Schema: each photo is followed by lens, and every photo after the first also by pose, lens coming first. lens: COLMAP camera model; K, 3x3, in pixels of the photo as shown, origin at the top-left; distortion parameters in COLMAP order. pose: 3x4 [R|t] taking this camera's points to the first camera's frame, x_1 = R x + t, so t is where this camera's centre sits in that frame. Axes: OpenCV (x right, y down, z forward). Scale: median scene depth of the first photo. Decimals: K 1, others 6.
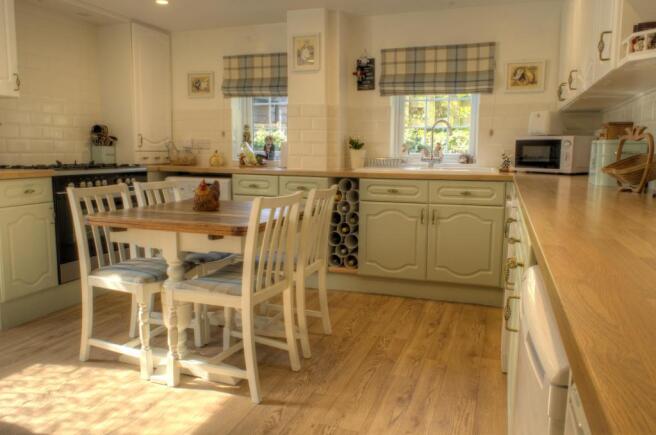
lens RADIAL K [[499.7, 0, 328.0], [0, 499.7, 217.5], [0, 0, 1]] dist [0.001951, -0.000818]
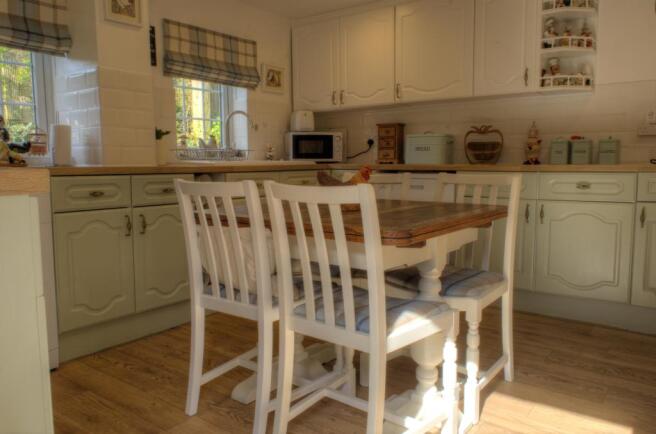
lens RADIAL K [[499.7, 0, 328.0], [0, 499.7, 217.0], [0, 0, 1]] dist [0.001951, -0.000818]
pose [[0.308741, -0.118318, 0.943758, -0.661029], [0.128303, 0.988345, 0.081935, -0.049747], [-0.942453, 0.095790, 0.320323, 0.546466]]
